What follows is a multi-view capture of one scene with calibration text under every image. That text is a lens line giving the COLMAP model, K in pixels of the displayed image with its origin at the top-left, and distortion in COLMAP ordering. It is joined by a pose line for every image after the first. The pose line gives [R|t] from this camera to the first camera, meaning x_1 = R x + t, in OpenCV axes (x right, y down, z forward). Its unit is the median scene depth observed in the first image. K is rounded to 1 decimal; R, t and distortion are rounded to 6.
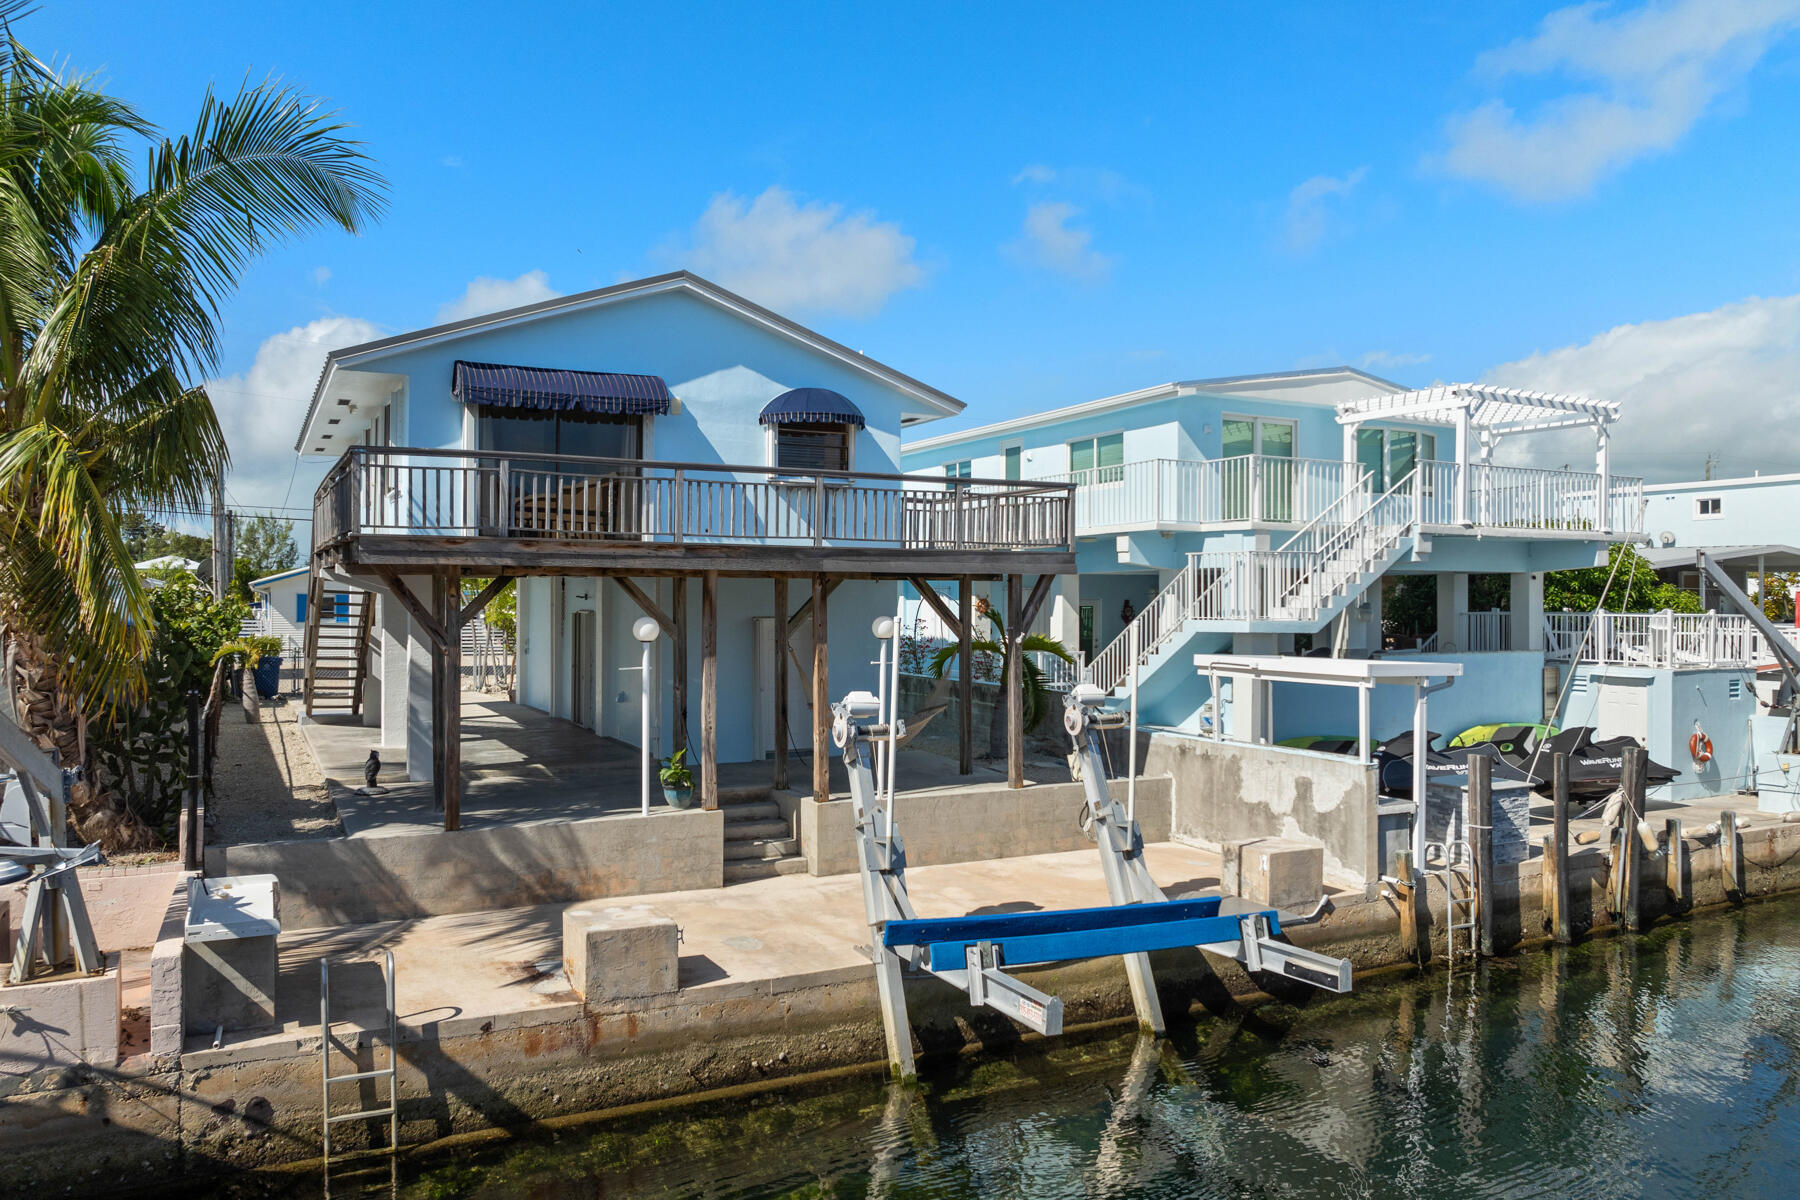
lens RADIAL K [[1283.9, 0, 900.0], [0, 1283.9, 600.0], [0, 0, 1]] dist [-0.011598, -0.005656]
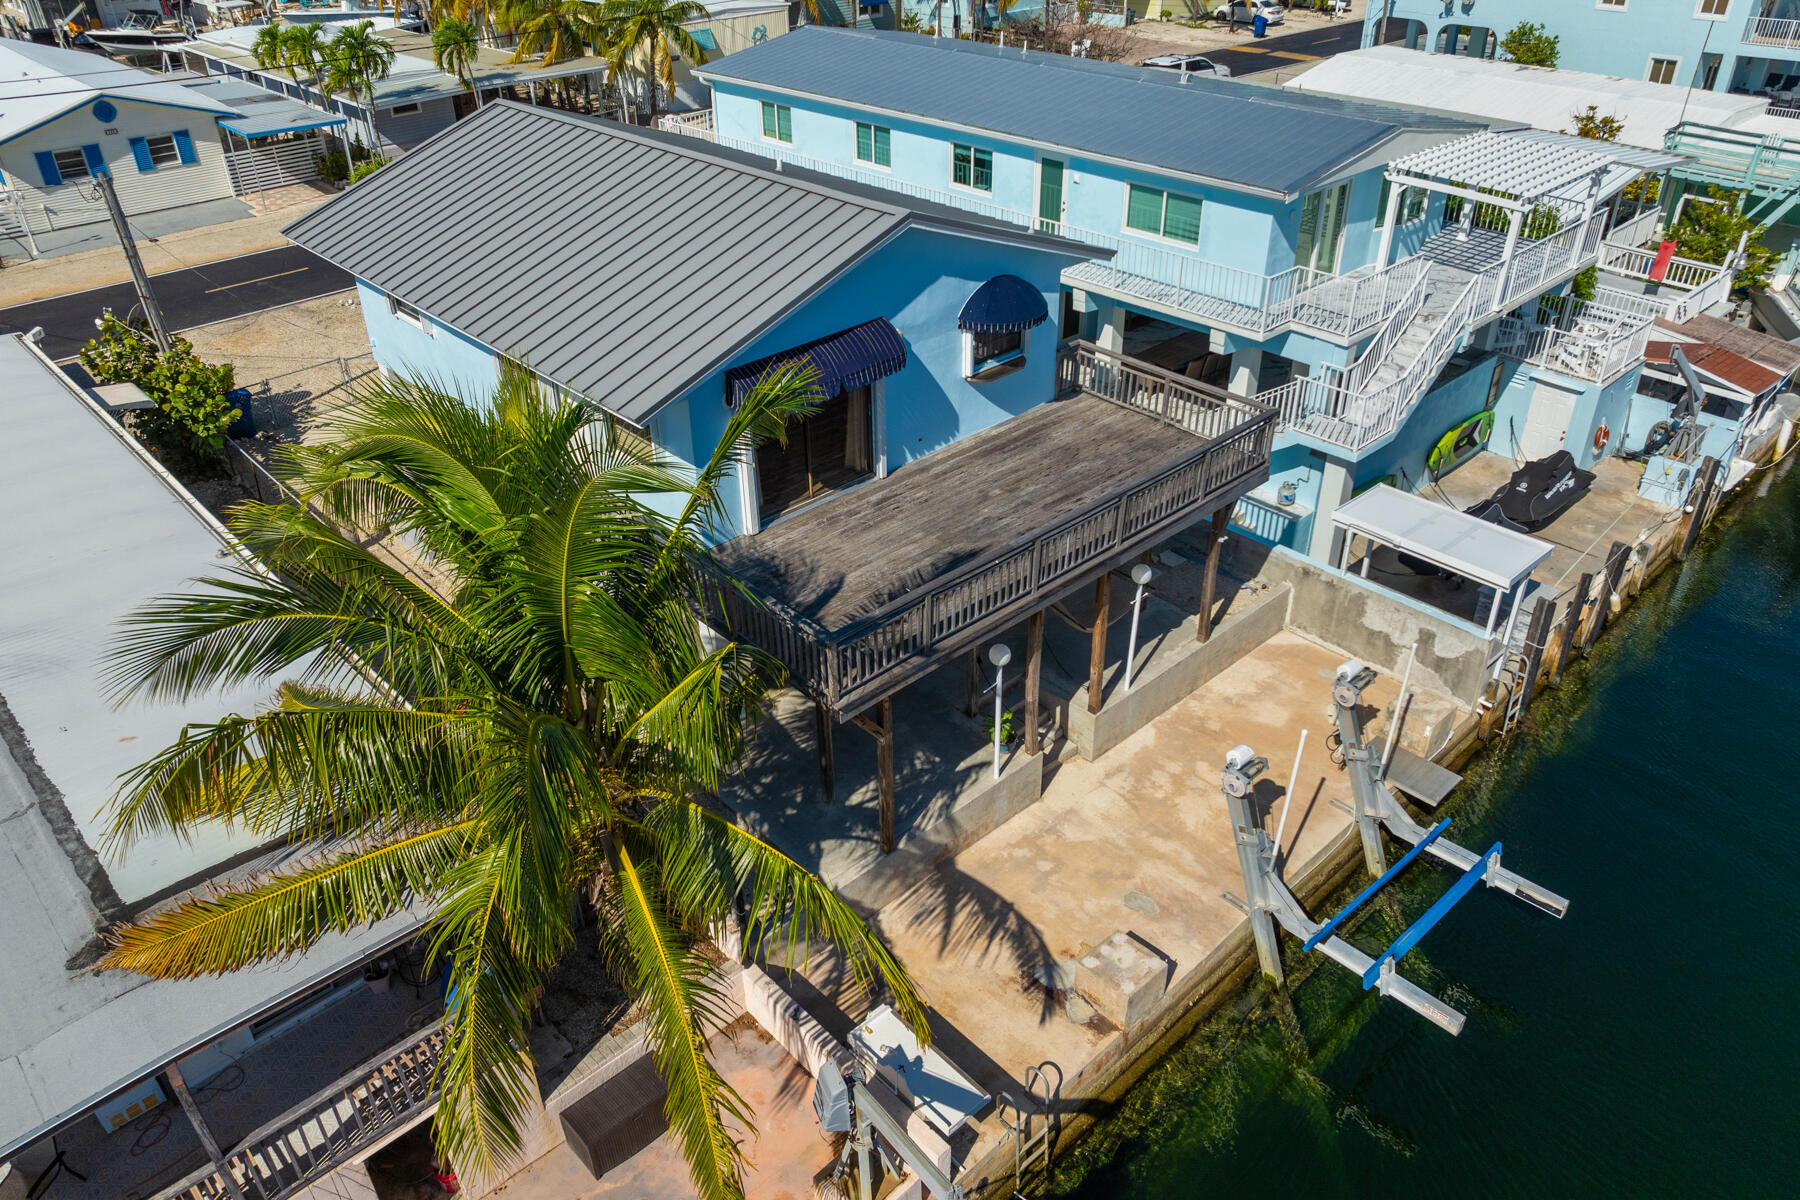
lens RADIAL K [[1229.6, 0, 900.0], [0, 1229.6, 600.0], [0, 0, 1]] dist [-0.014735, -0.000255]
pose [[0.962631, -0.161303, 0.217539, -0.502933], [0.018355, 0.840283, 0.541838, -0.607364], [-0.270194, -0.517597, 0.811843, 0.129401]]
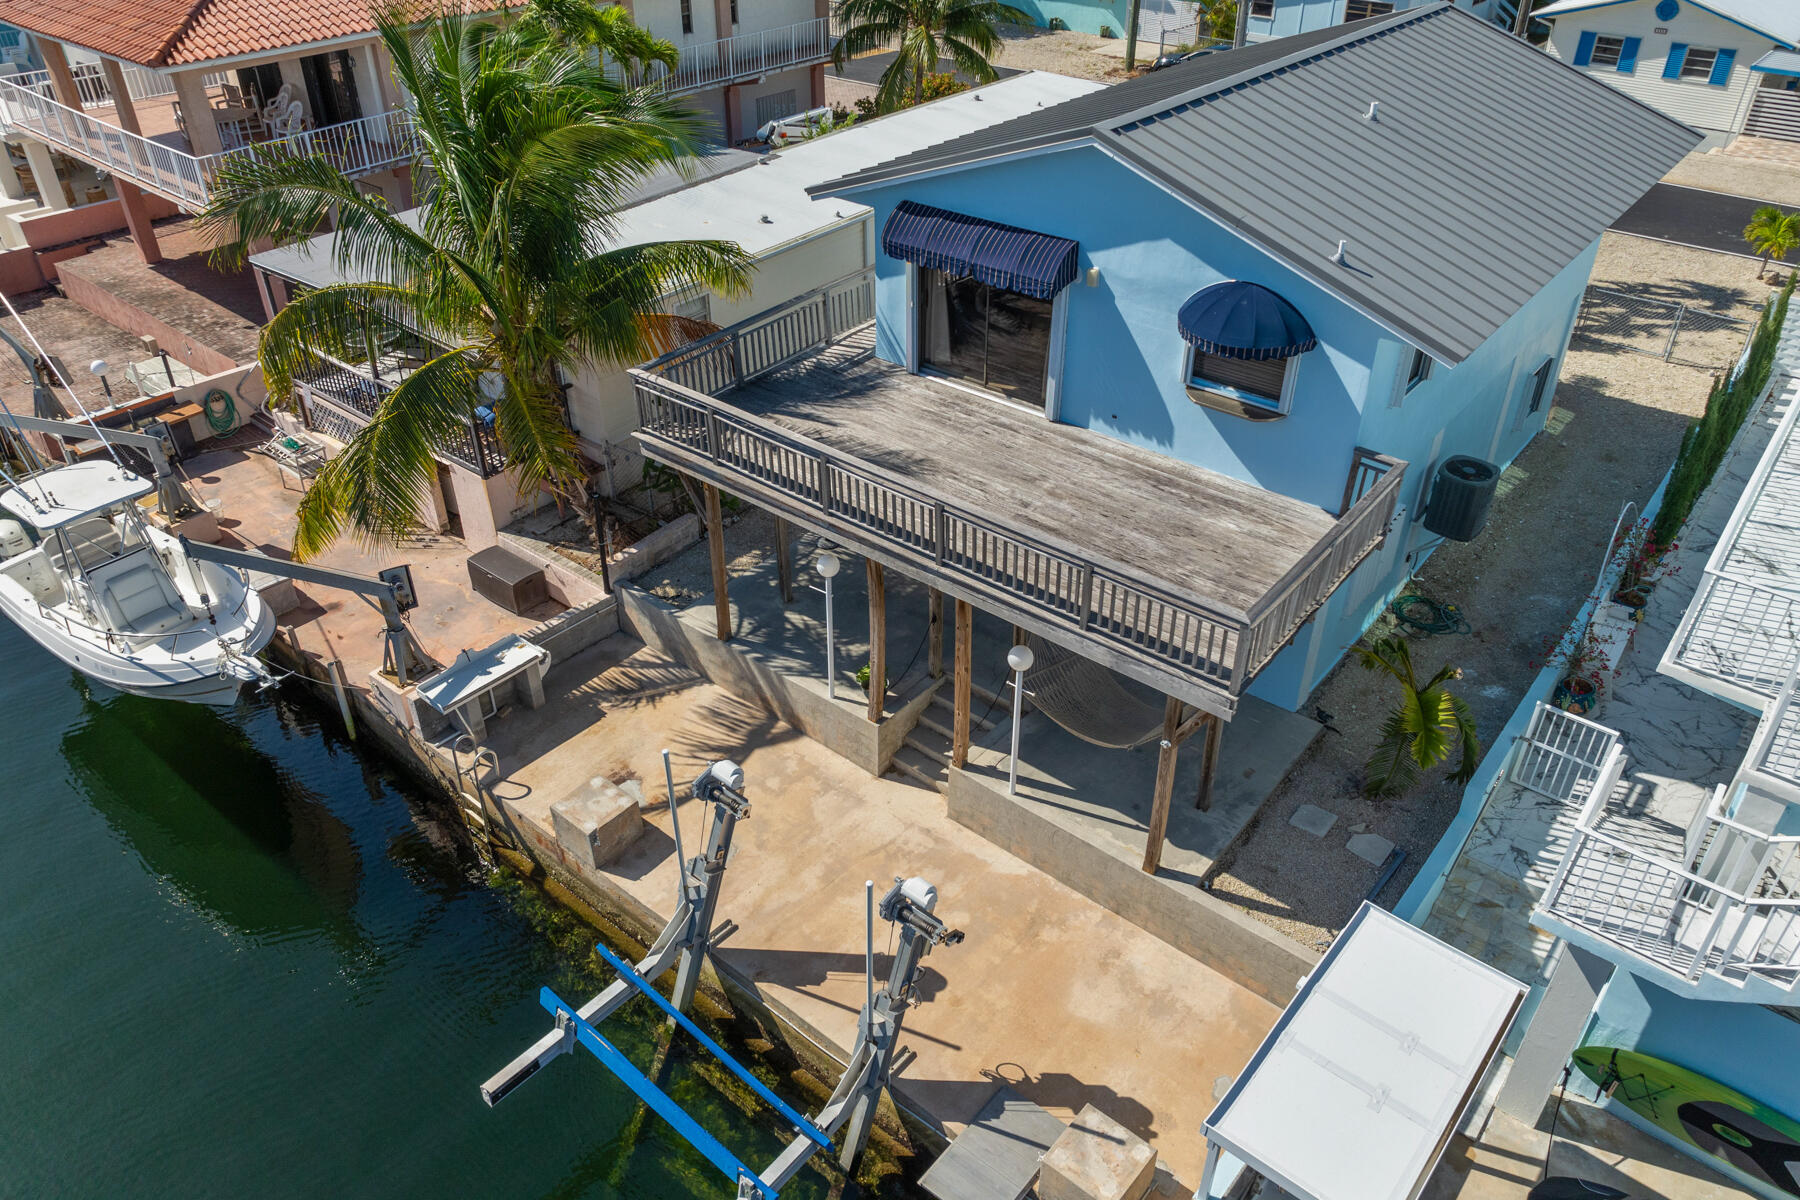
lens RADIAL K [[1260.6, 0, 900.0], [0, 1260.6, 600.0], [0, 0, 1]] dist [-0.019083, -0.002550]
pose [[0.393703, 0.514183, -0.761980, 0.647001], [0.001763, 0.828503, 0.559983, -0.540144], [0.919236, -0.221810, 0.325277, 0.667185]]
